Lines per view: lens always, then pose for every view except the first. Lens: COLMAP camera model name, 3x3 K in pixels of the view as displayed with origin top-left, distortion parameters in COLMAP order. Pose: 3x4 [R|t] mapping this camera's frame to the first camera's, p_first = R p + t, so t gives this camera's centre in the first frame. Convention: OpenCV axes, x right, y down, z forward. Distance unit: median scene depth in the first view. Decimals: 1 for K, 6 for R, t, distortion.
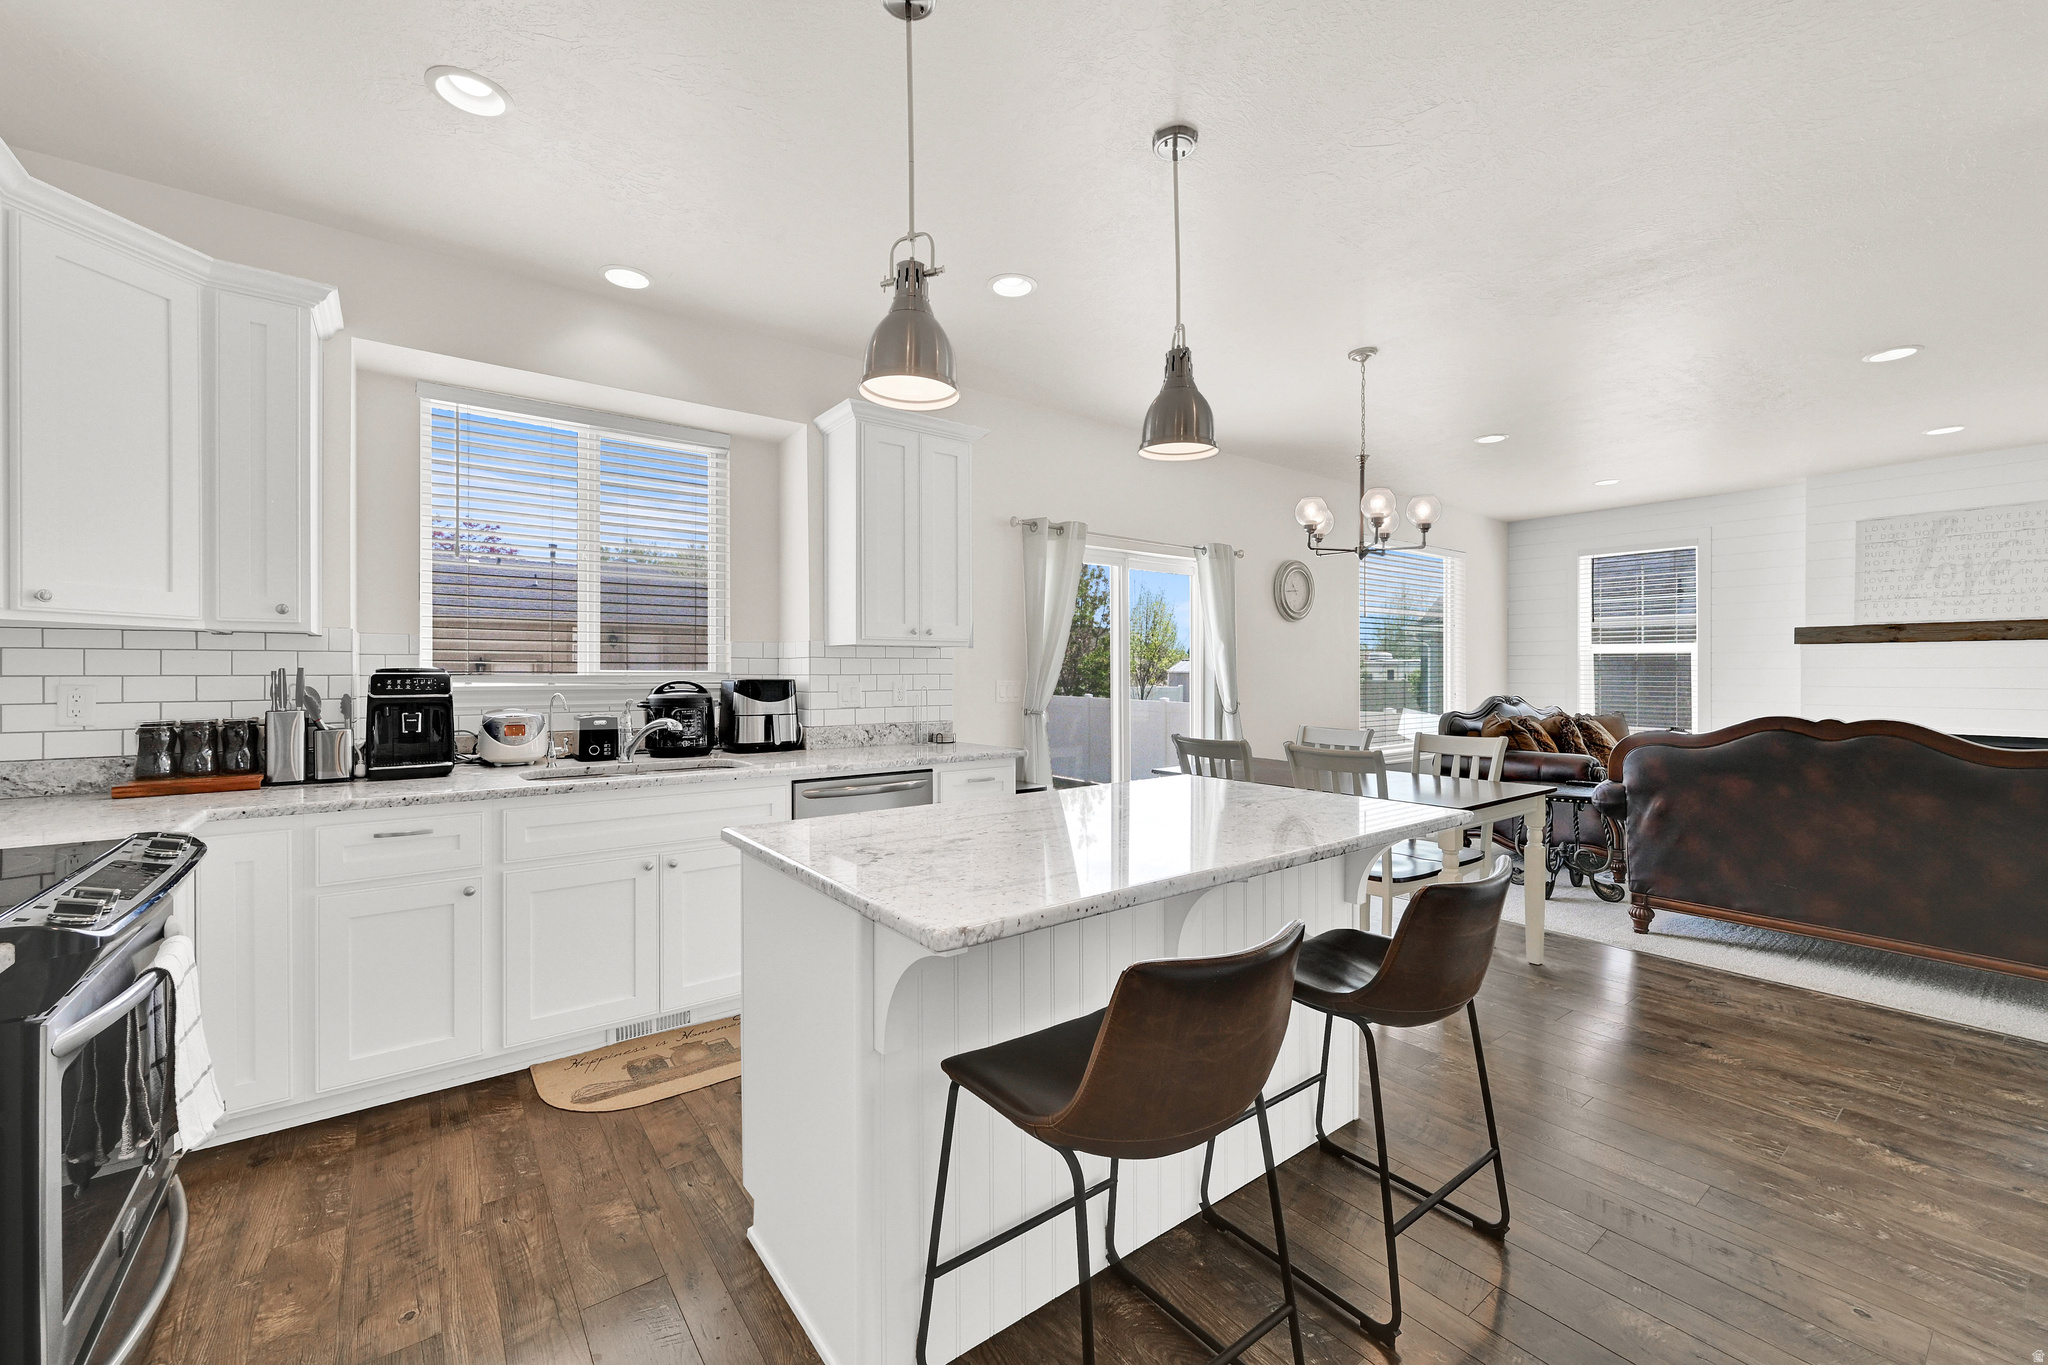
lens RADIAL K [[852.9, 0, 1024.0], [0, 852.9, 682.5], [0, 0, 1]] dist [0.003076, 0.000281]
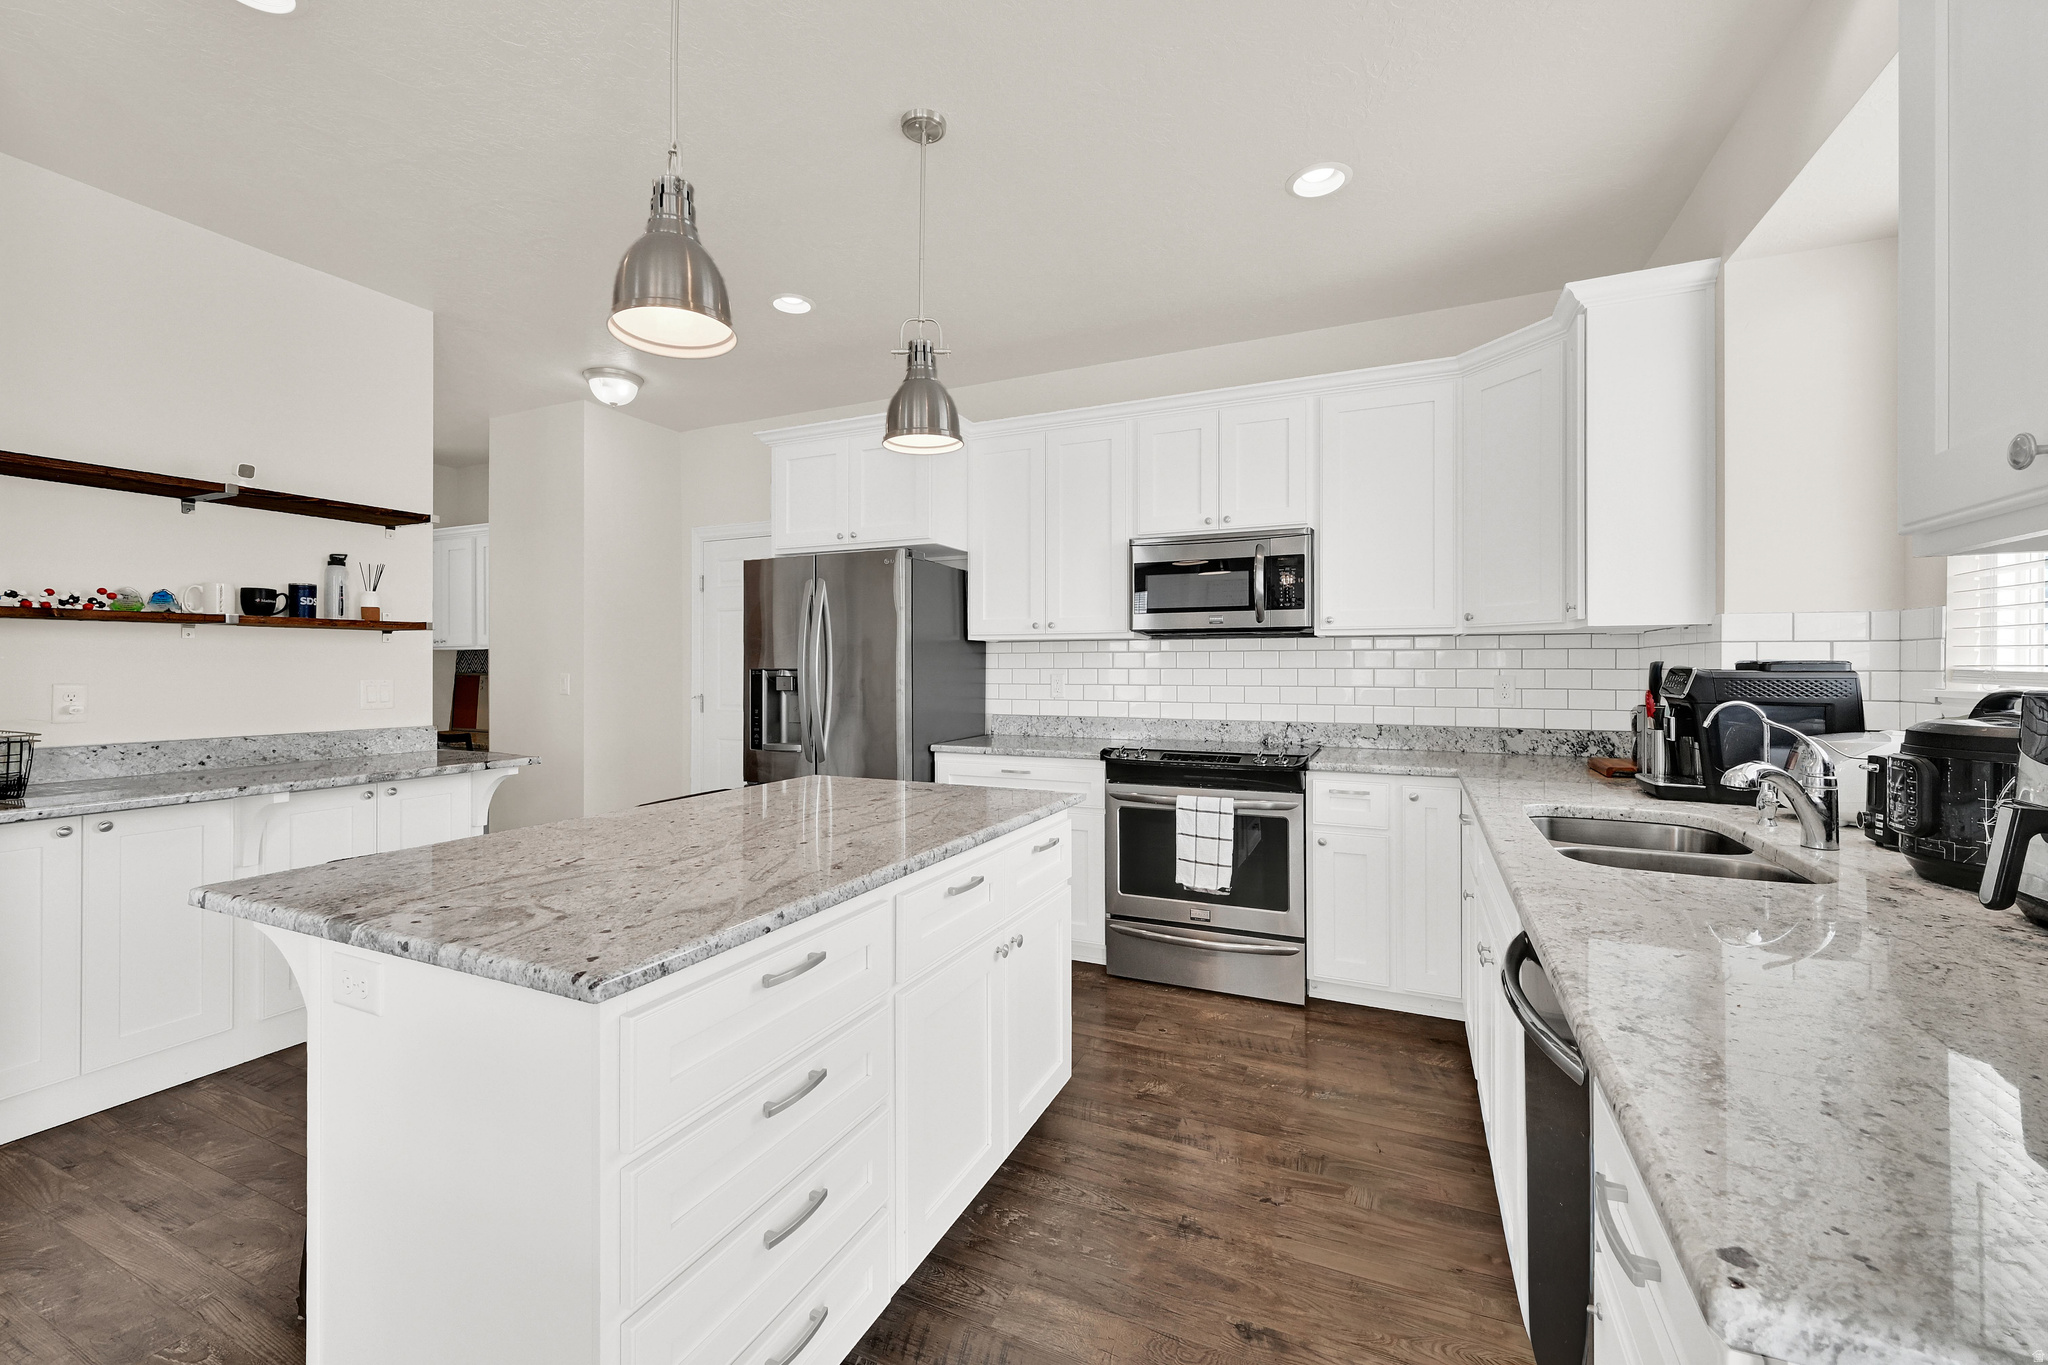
lens RADIAL K [[830.1, 0, 1018.2], [0, 830.1, 669.8], [0, 0, 1]] dist [0.000798, -0.000089]
pose [[-0.885095, 0.003552, -0.465397, 0.149009], [-0.003503, 0.999892, 0.014293, -0.013709], [0.465397, 0.014281, -0.884987, 1.029090]]
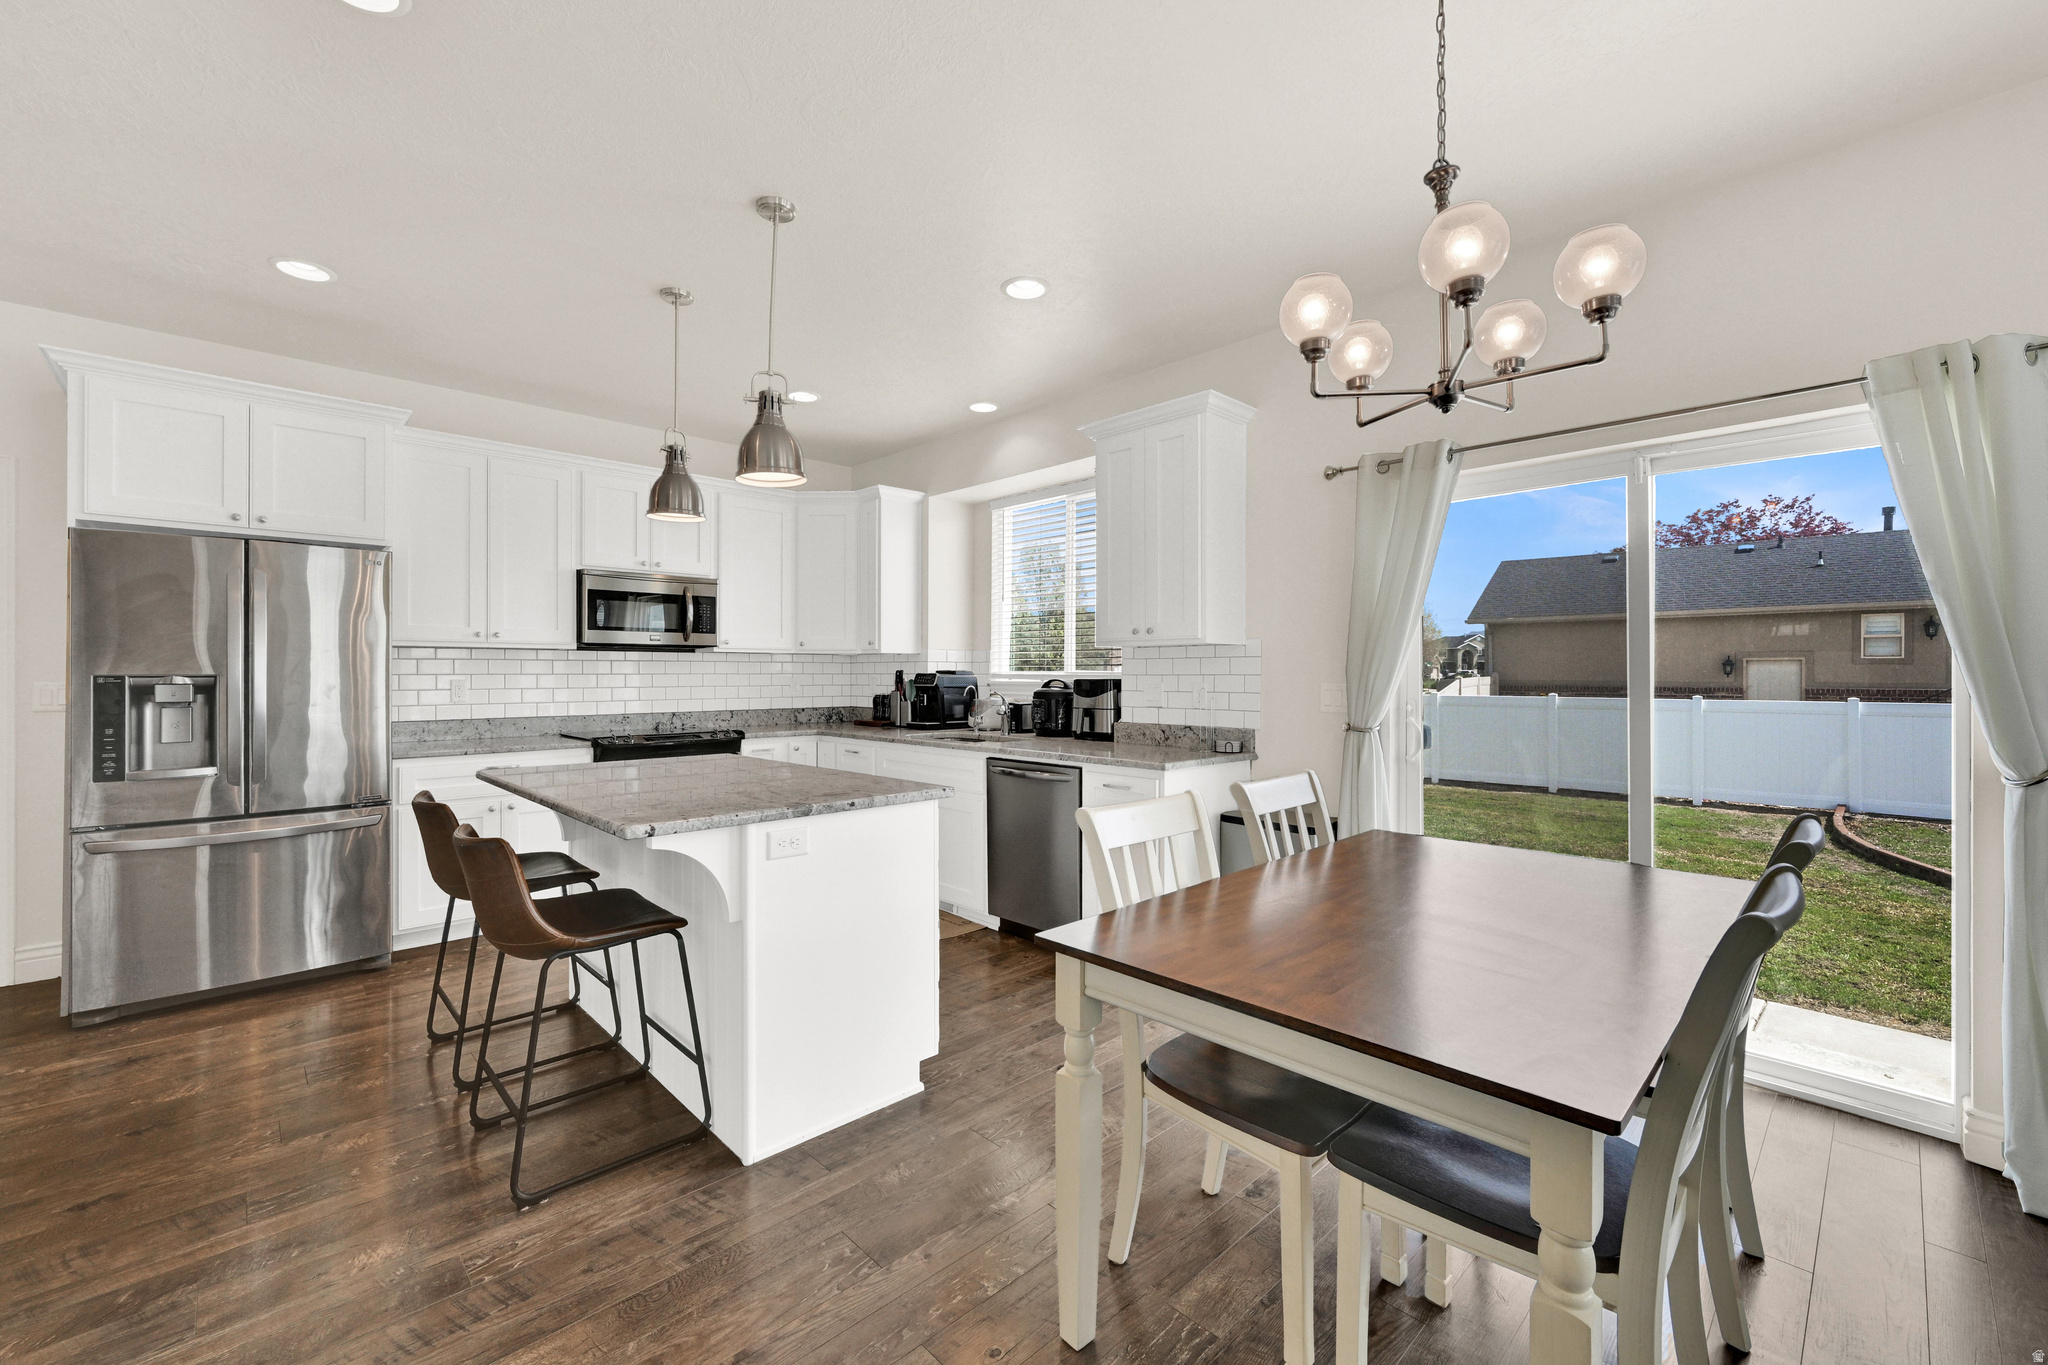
lens RADIAL K [[830.1, 0, 1018.2], [0, 830.1, 669.8], [0, 0, 1]] dist [0.000798, -0.000089]
pose [[0.100028, -0.002085, -0.994982, 0.796126], [-0.010442, 0.999941, -0.003145, -0.010771], [0.994930, 0.010705, 0.100000, 0.746352]]
